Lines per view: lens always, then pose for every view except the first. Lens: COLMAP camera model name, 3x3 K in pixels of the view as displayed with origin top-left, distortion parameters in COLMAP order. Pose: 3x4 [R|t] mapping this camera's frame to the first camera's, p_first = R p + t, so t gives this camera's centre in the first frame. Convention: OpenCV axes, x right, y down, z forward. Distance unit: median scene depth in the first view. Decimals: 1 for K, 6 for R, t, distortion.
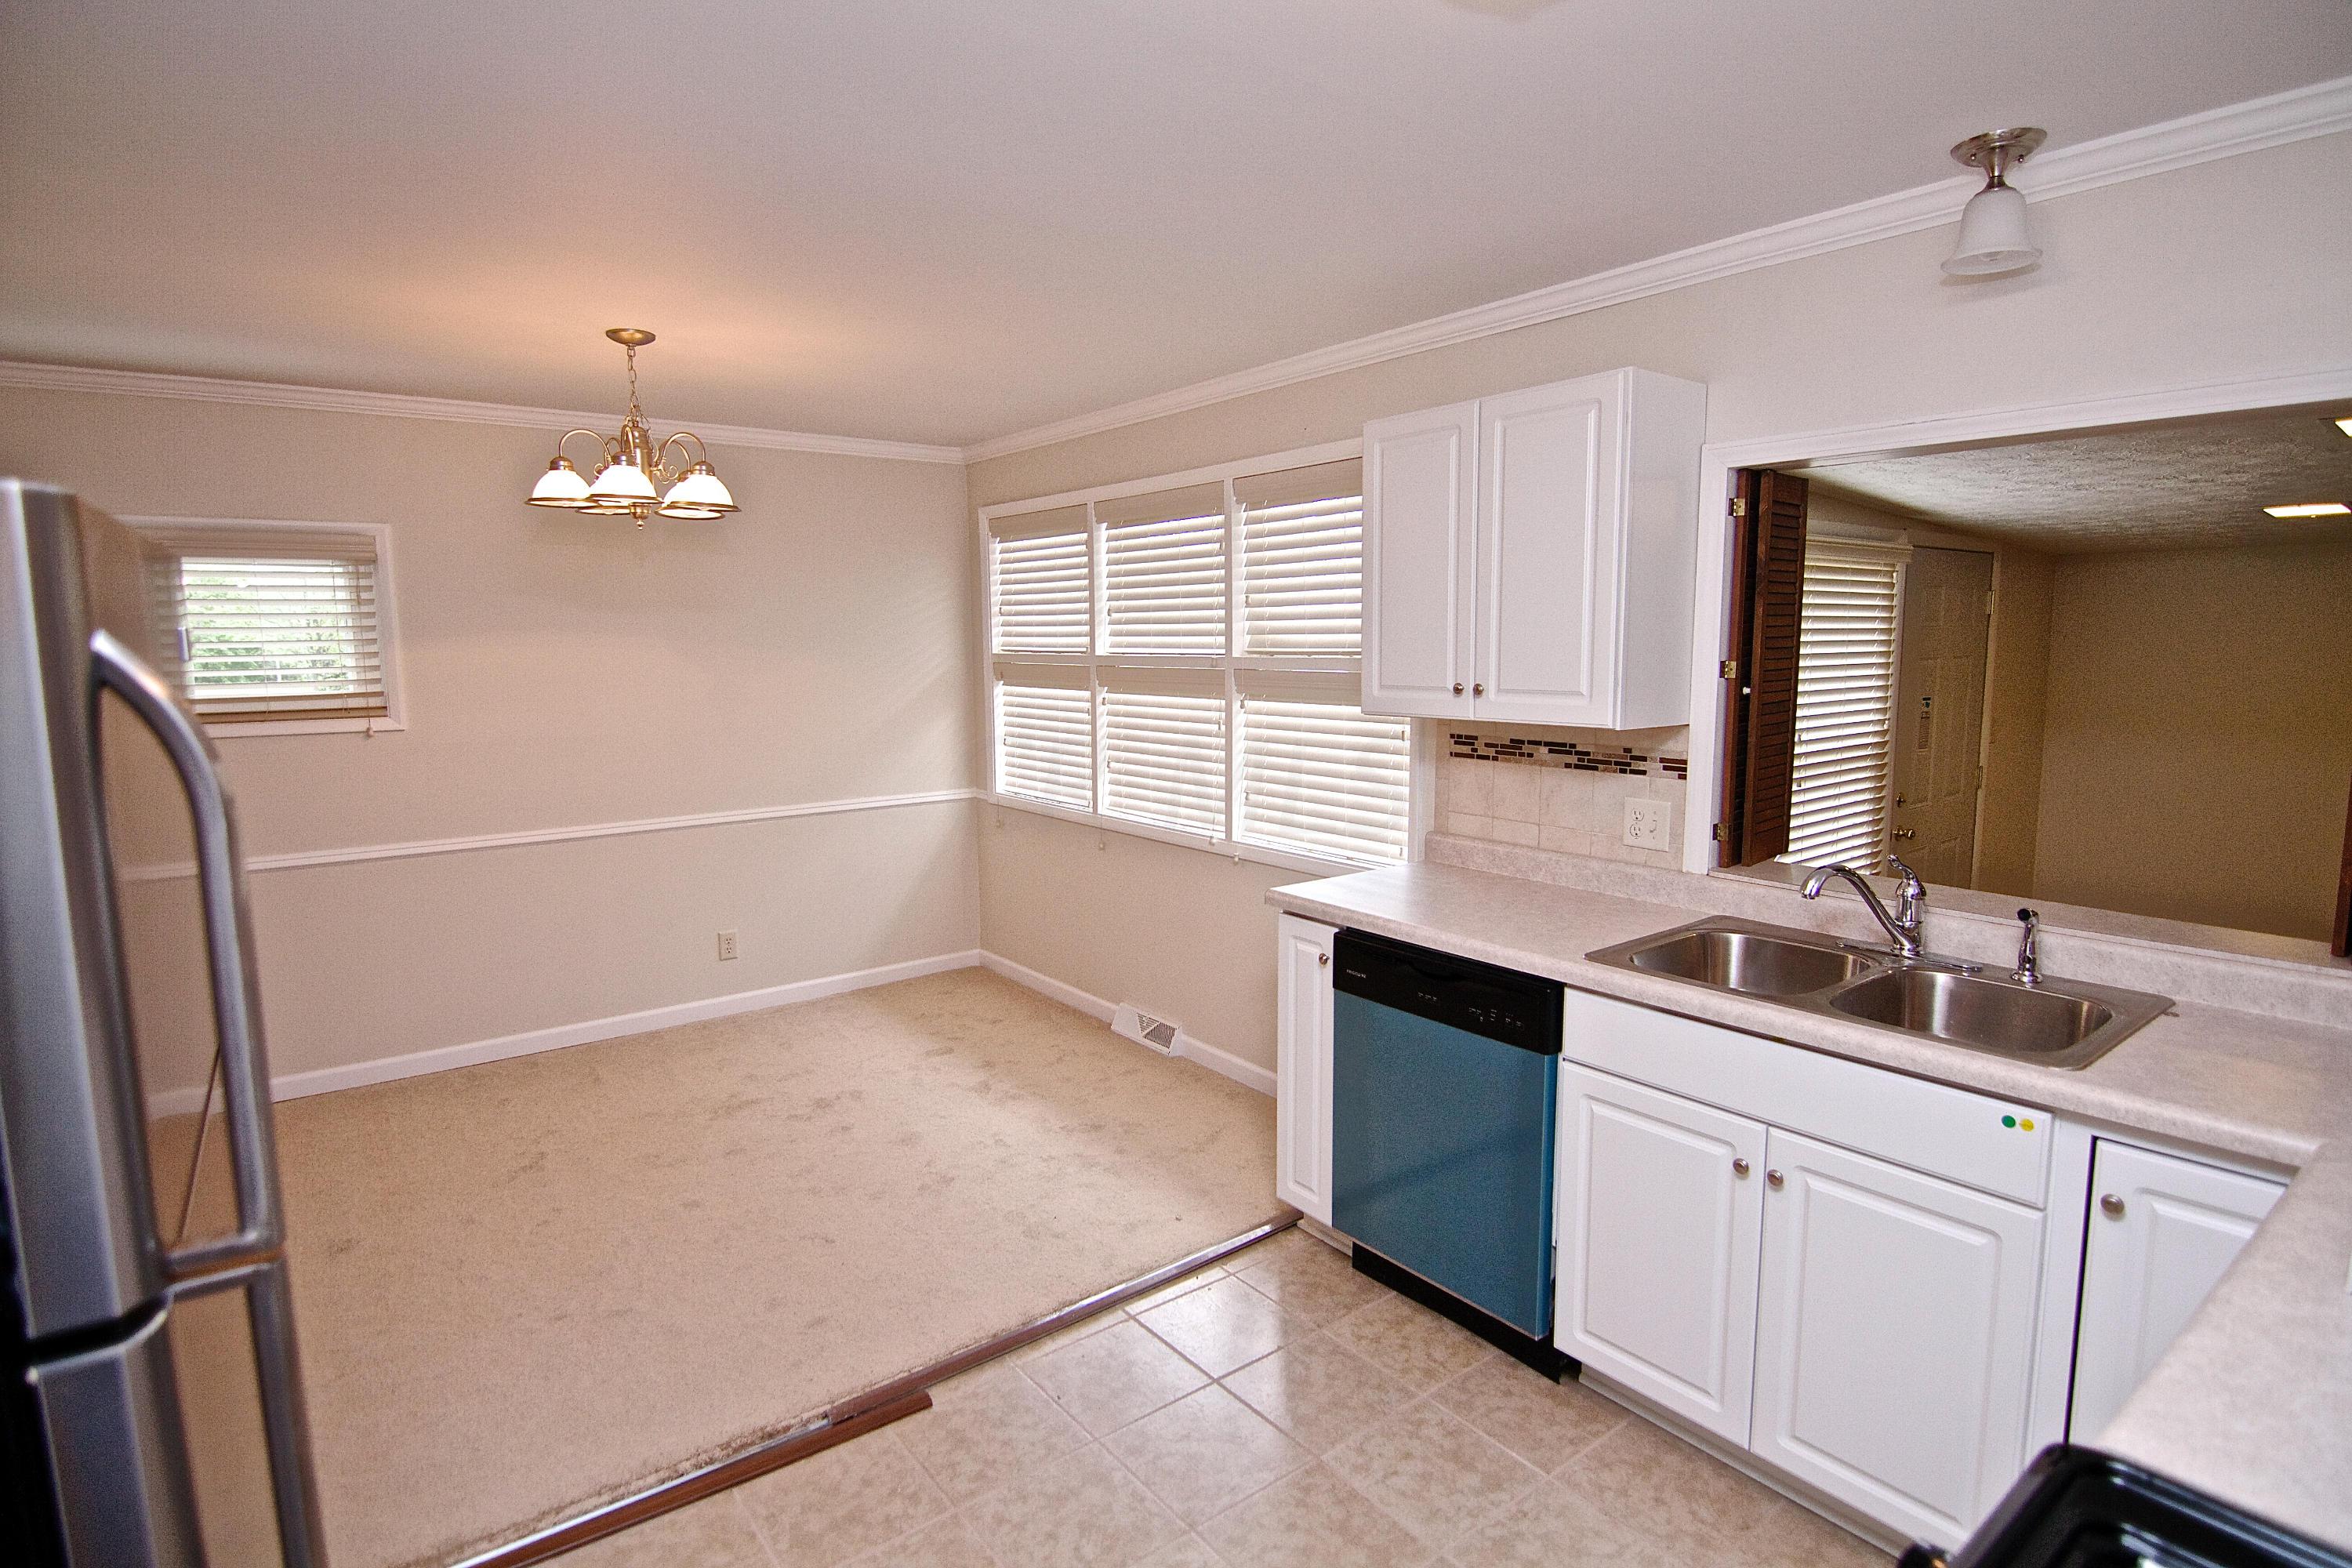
lens RADIAL K [[1188.7, 0, 1165.2], [0, 1188.7, 783.5], [0, 0, 1]] dist [-0.005973, -0.012353]
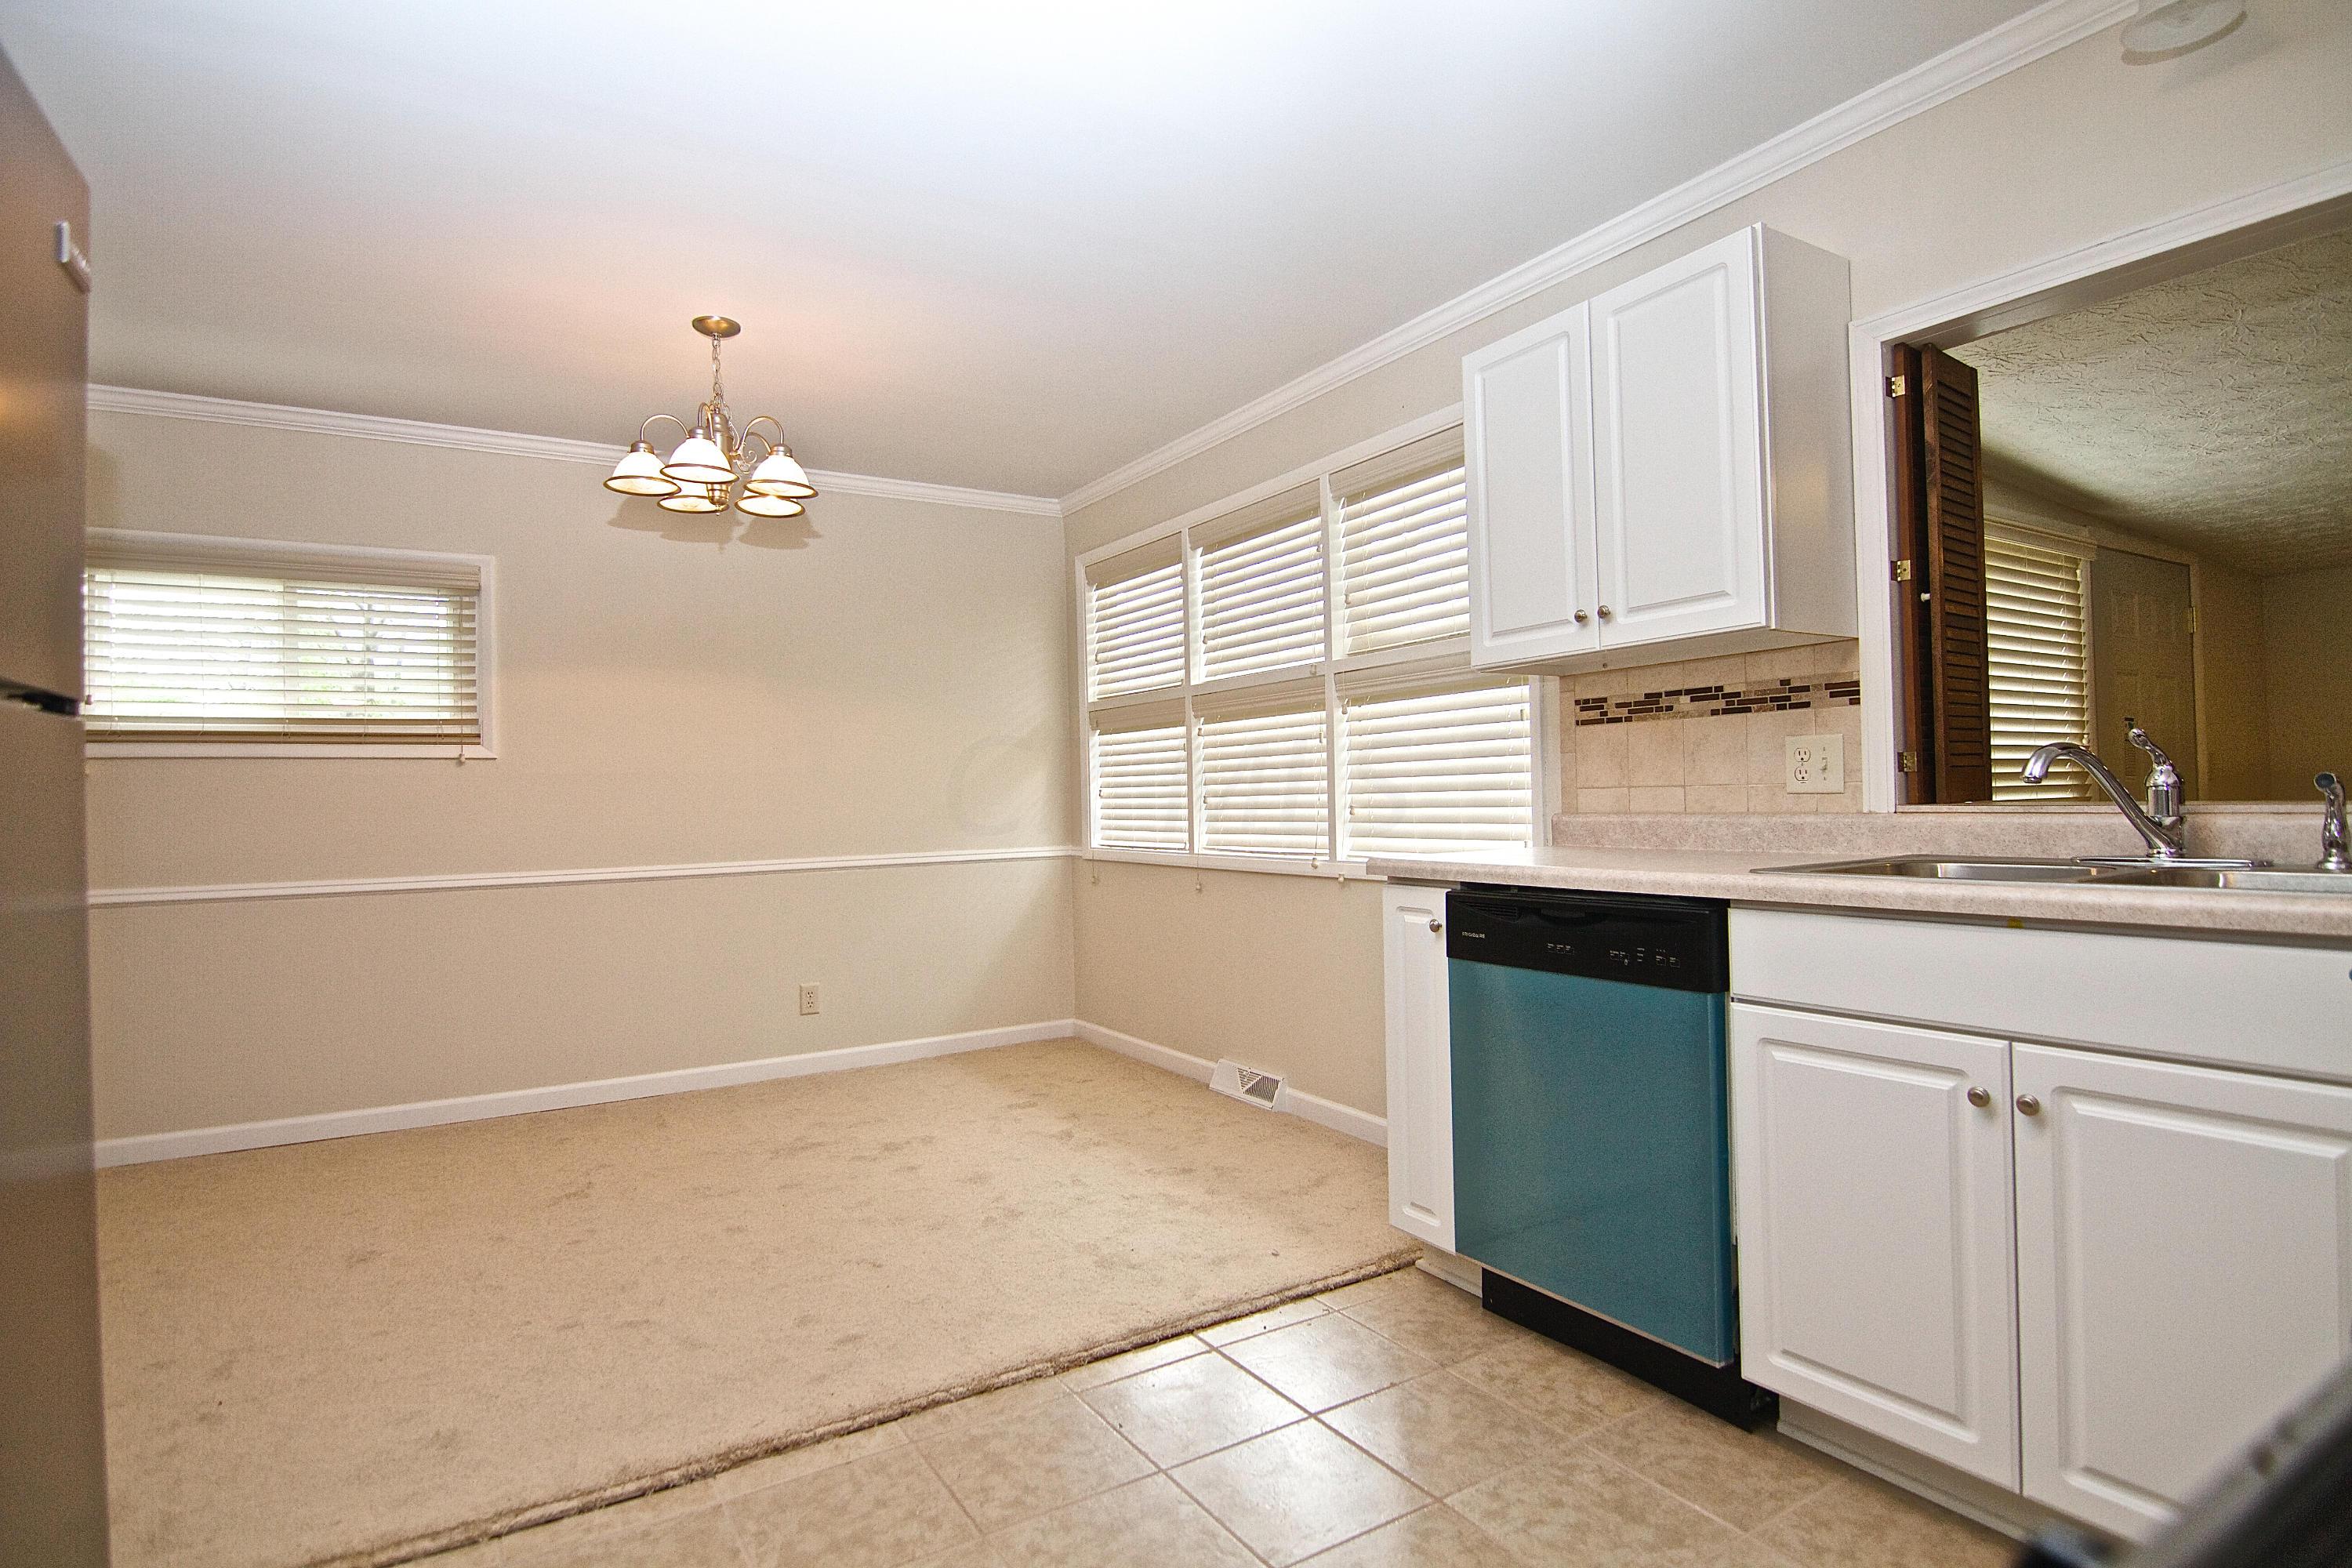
lens RADIAL K [[1188.7, 0, 1165.2], [0, 1188.7, 783.5], [0, 0, 1]] dist [-0.005973, -0.012353]
pose [[0.994804, -0.014370, -0.100791, 0.024789], [0.001022, 0.991349, -0.131249, 0.147960], [0.101805, 0.130464, 0.986212, 0.105789]]
